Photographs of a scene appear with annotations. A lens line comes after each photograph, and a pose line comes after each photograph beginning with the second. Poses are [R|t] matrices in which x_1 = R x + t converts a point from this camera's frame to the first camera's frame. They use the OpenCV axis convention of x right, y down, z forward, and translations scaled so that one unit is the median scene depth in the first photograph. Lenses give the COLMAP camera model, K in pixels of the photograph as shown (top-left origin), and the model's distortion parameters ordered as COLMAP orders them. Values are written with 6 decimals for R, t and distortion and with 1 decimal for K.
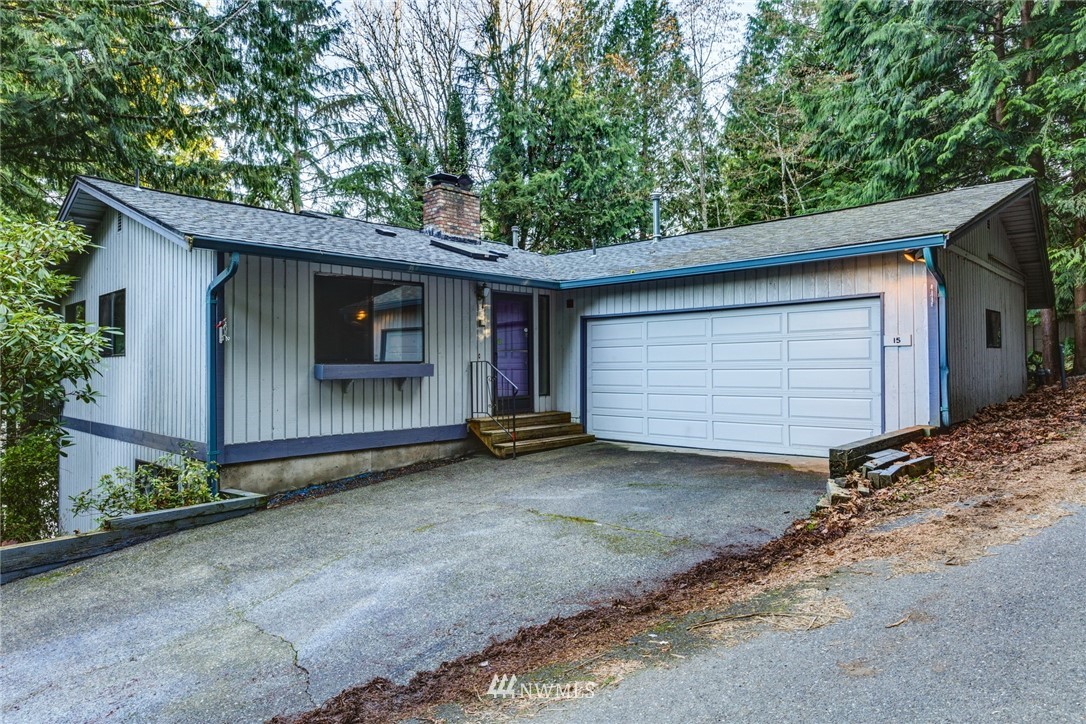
lens RADIAL K [[676.9, 0, 519.5], [0, 676.9, 349.0], [0, 0, 1]] dist [-0.001791, -0.003740]
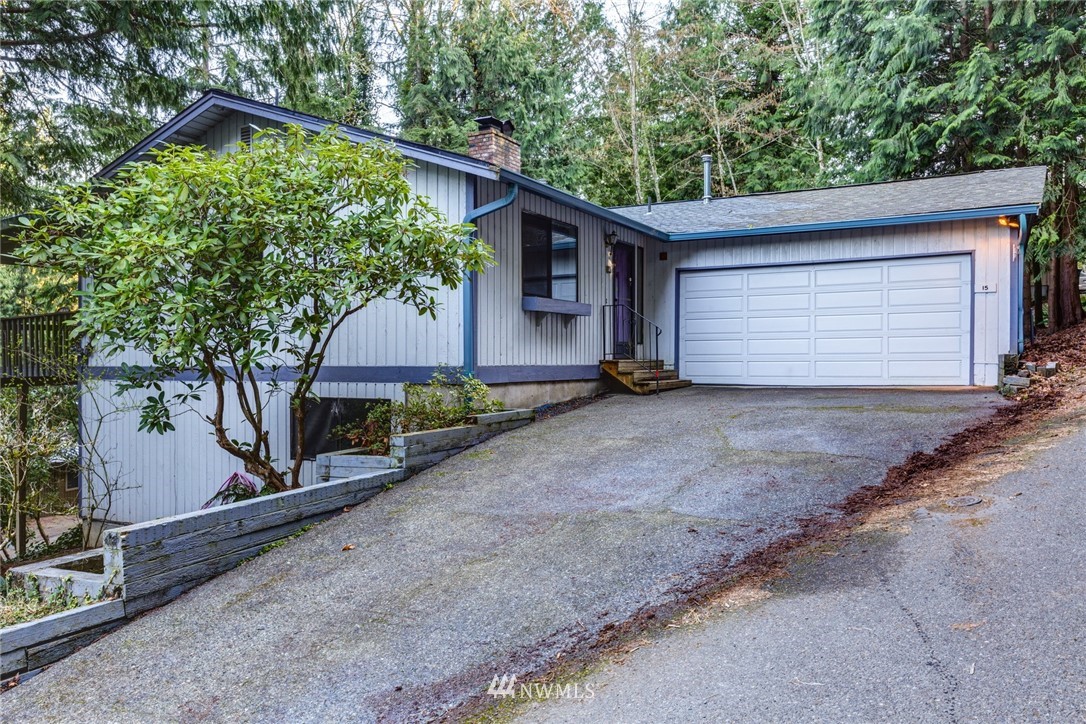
lens RADIAL K [[827.8, 0, 530.3], [0, 827.8, 377.9], [0, 0, 1]] dist [-0.024348, 0.014282]
pose [[0.963348, -0.000679, 0.268255, -0.508959], [-0.011432, 0.998984, 0.043582, 0.073678], [-0.268013, -0.045052, 0.962361, -0.198333]]
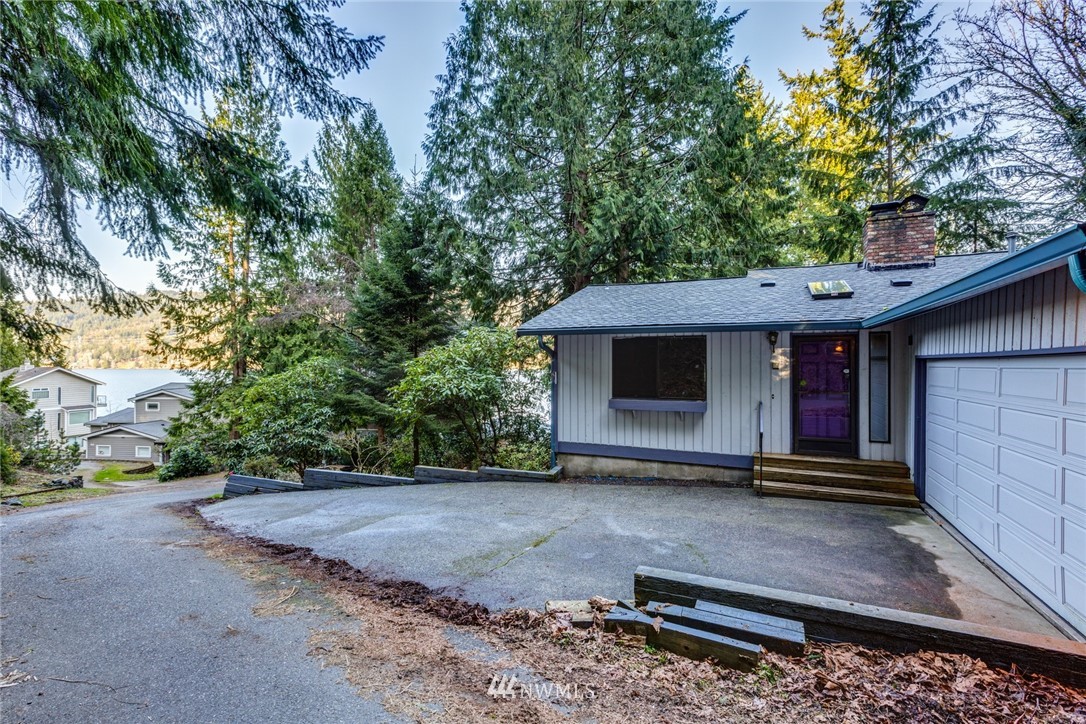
lens RADIAL K [[499.2, 0, 550.6], [0, 499.2, 366.5], [0, 0, 1]] dist [-0.023089, 0.004445]
pose [[0.337270, 0.022237, -0.941145, 0.560054], [0.016349, 0.999432, 0.029473, -0.065715], [0.941266, -0.025327, 0.336715, 0.396013]]
